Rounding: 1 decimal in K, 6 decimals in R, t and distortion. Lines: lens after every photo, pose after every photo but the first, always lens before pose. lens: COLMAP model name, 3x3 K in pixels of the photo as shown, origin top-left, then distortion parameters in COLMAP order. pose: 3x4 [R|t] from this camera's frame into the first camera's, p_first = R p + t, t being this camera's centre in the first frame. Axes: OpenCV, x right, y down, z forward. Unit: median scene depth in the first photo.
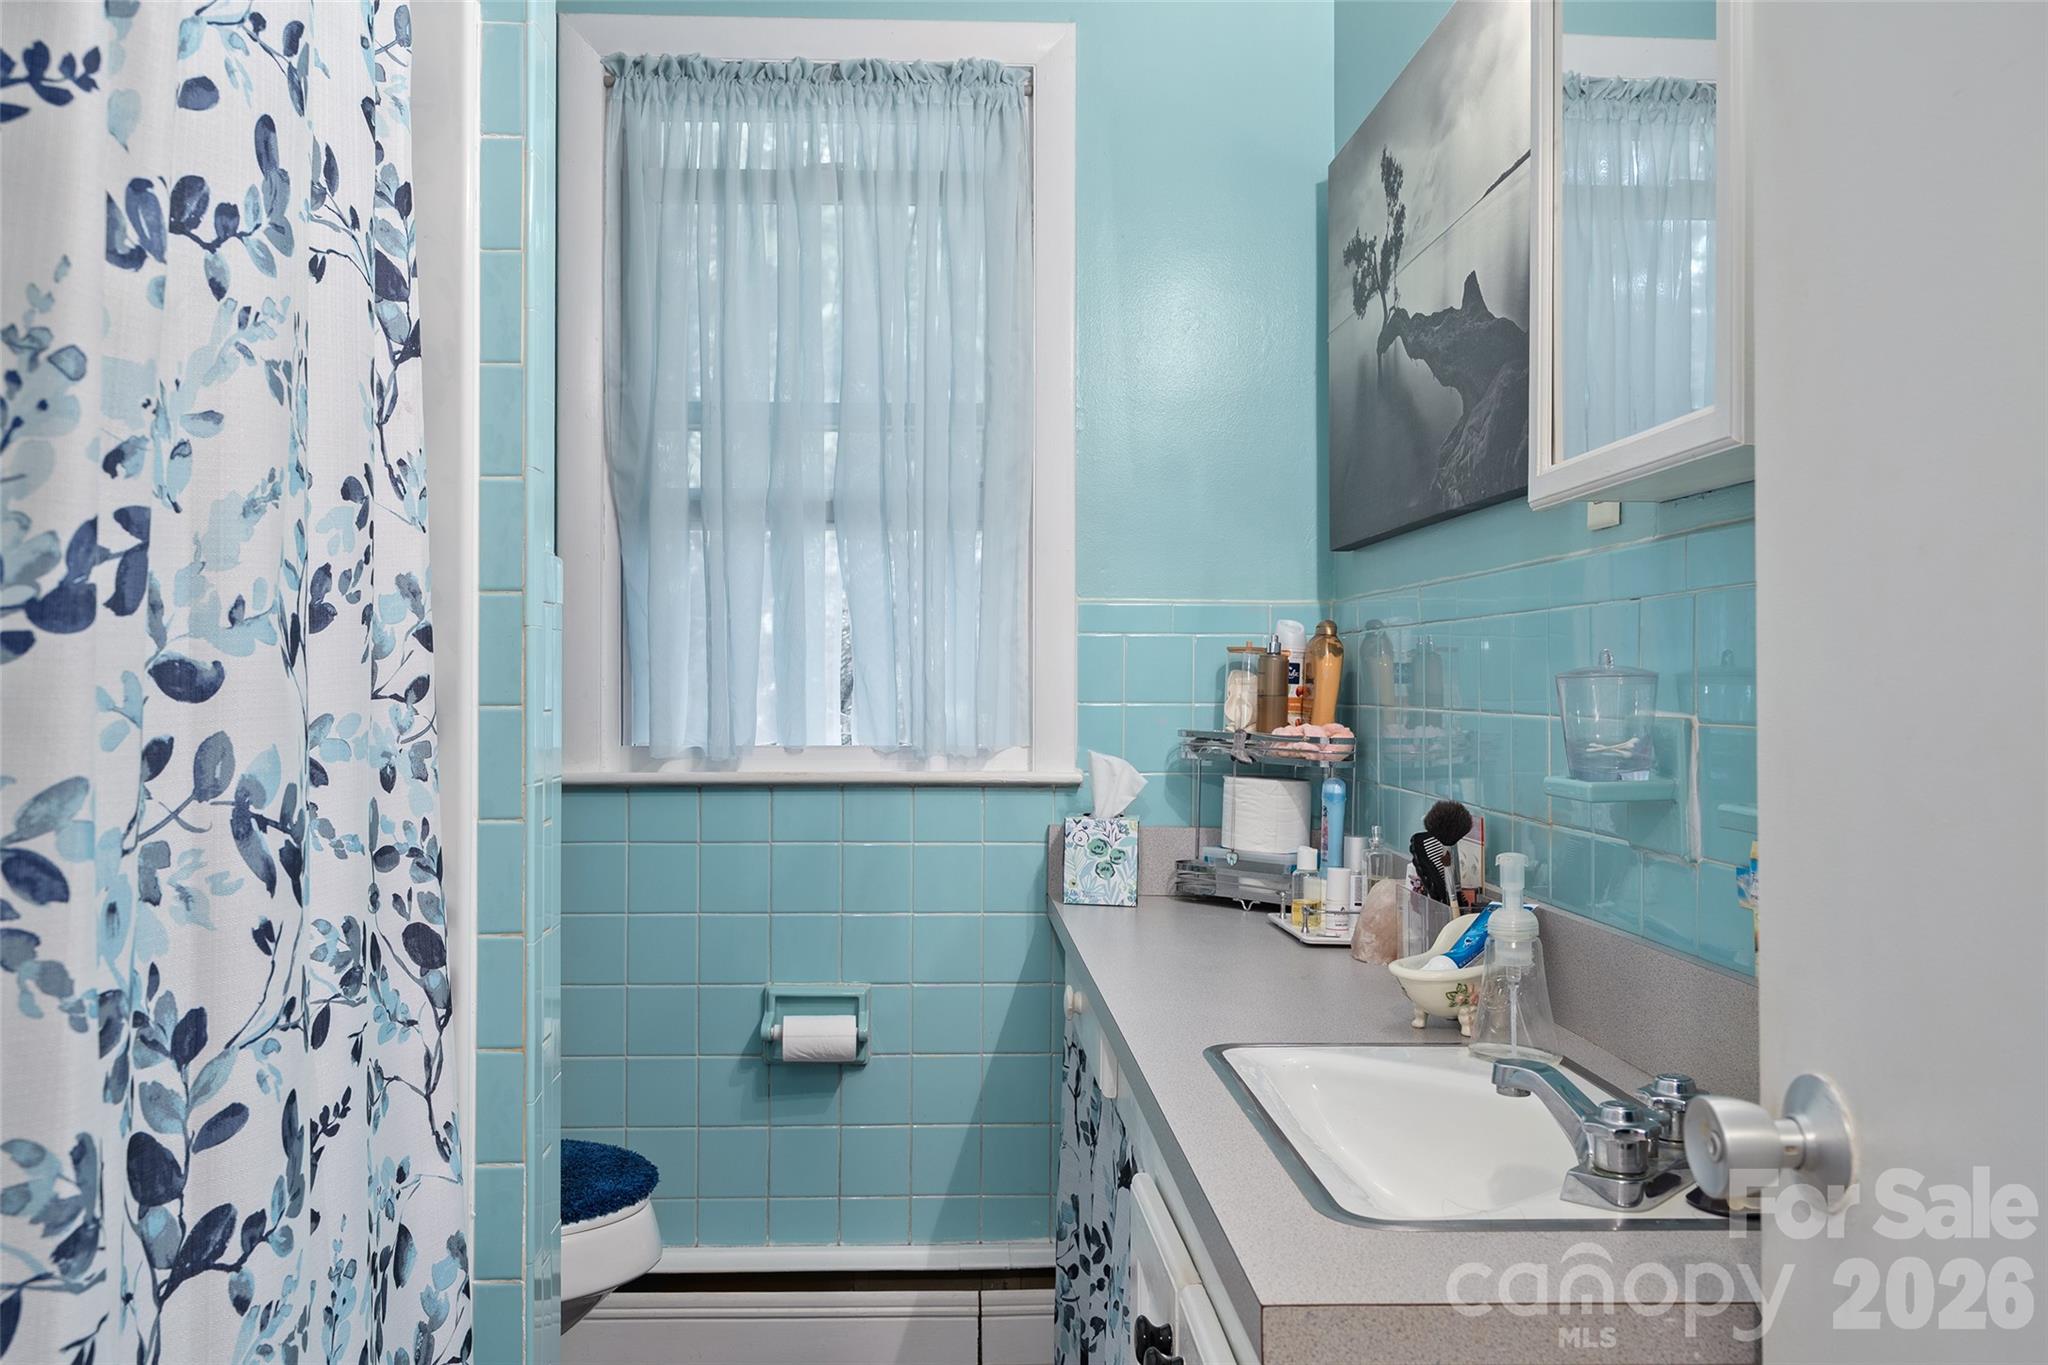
lens RADIAL K [[1698.5, 0, 1024.0], [0, 1698.5, 682.5], [0, 0, 1]] dist [-0.003414, -0.000434]
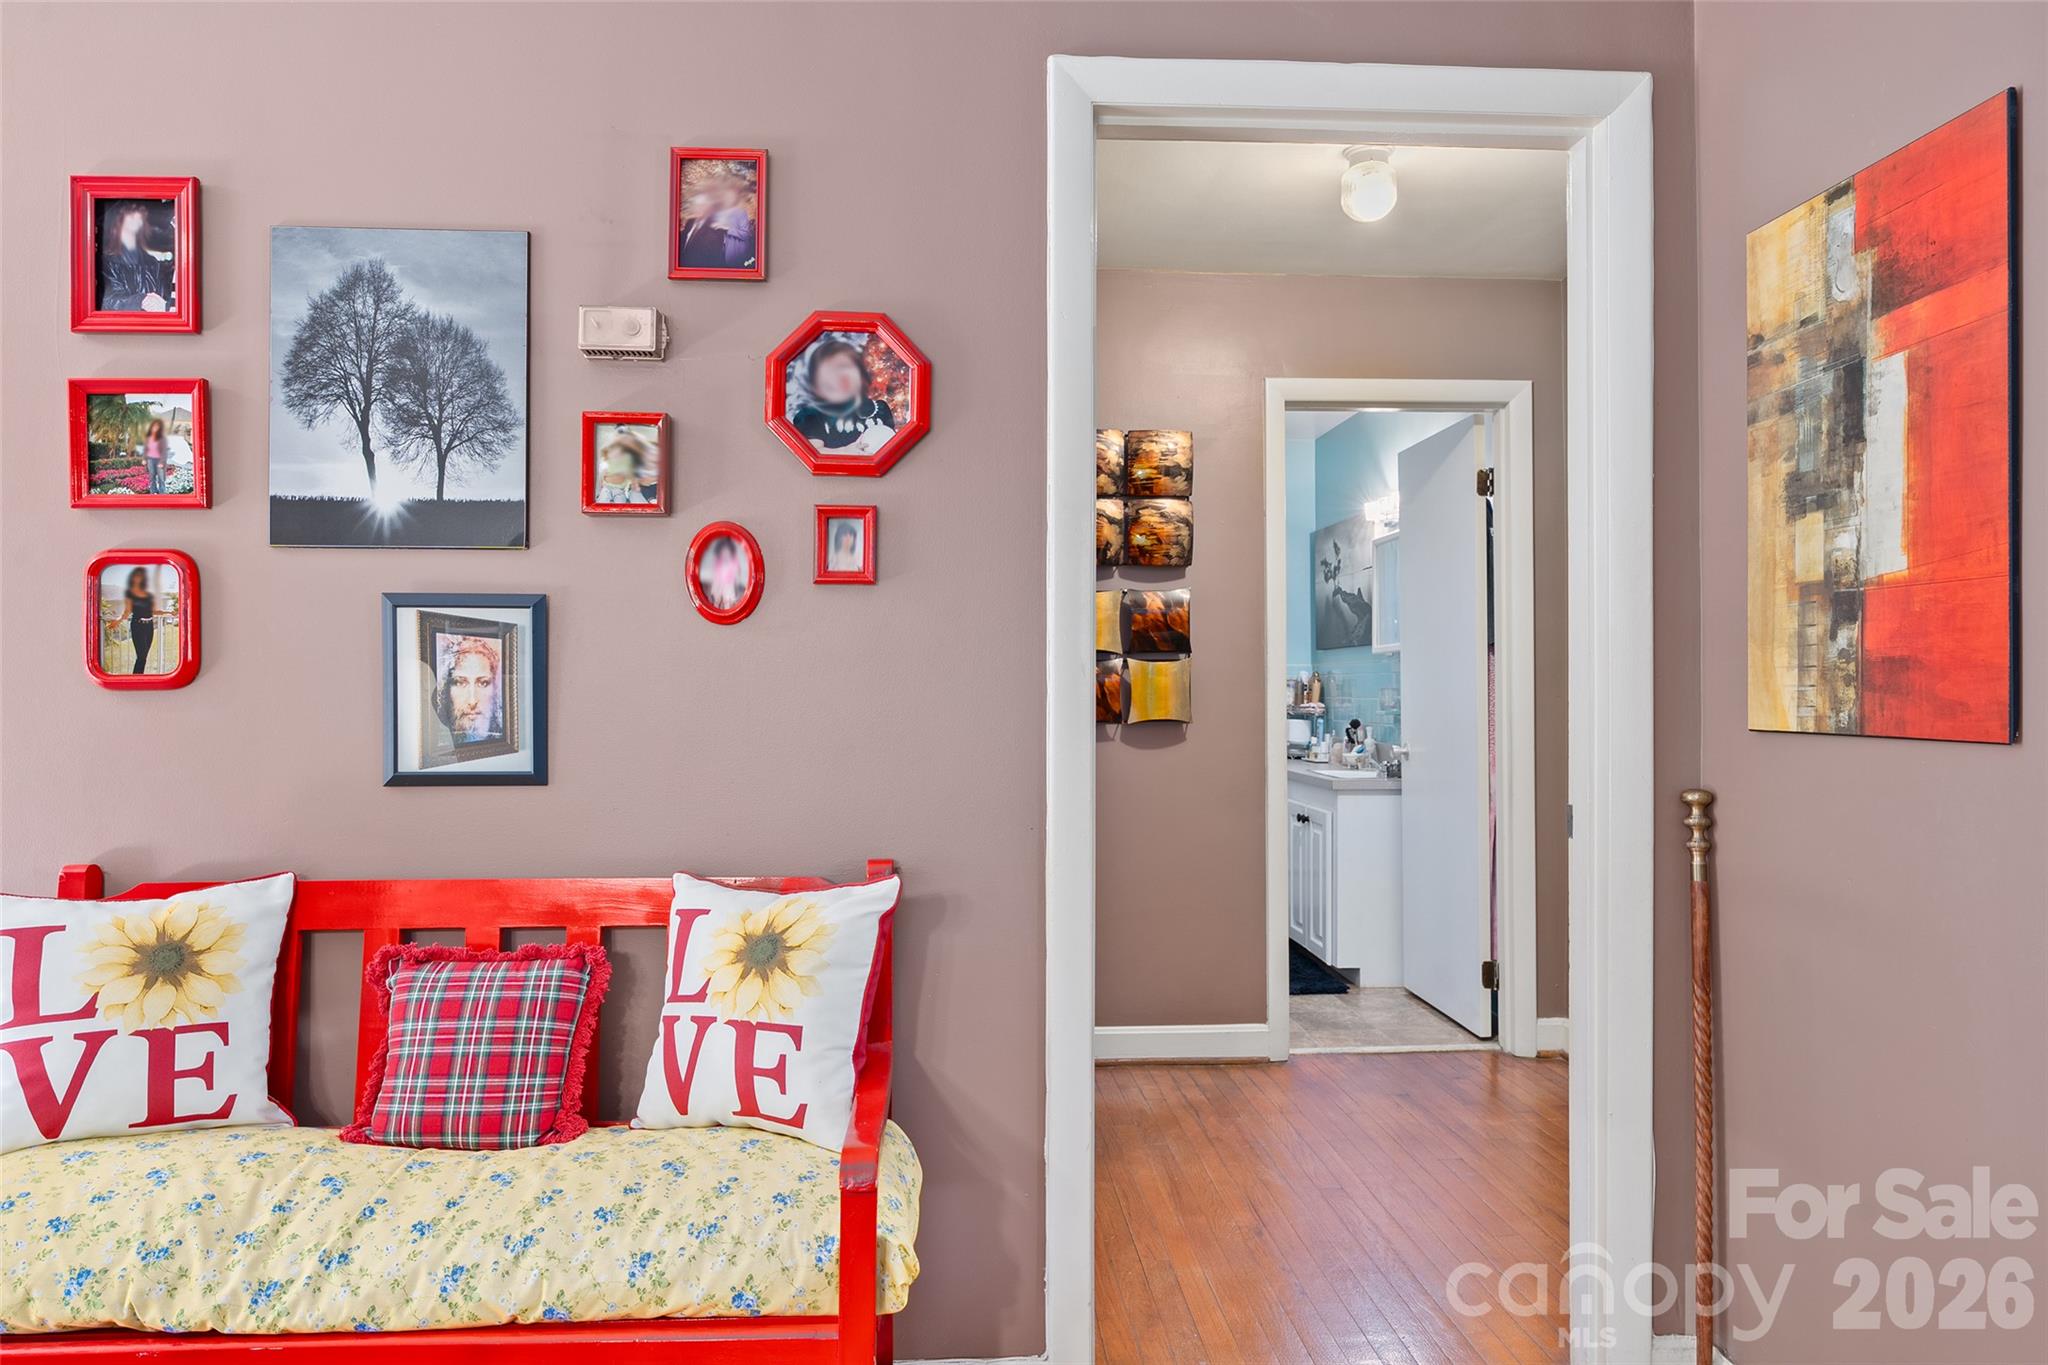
lens RADIAL K [[1352.4, 0, 1024.0], [0, 1352.4, 682.5], [0, 0, 1]] dist [-0.006668, -0.000818]
pose [[0.999803, -0.005857, 0.018974, -0.478020], [0.005895, 0.999981, -0.001916, -0.014579], [-0.018962, 0.002027, 0.999818, -1.762207]]
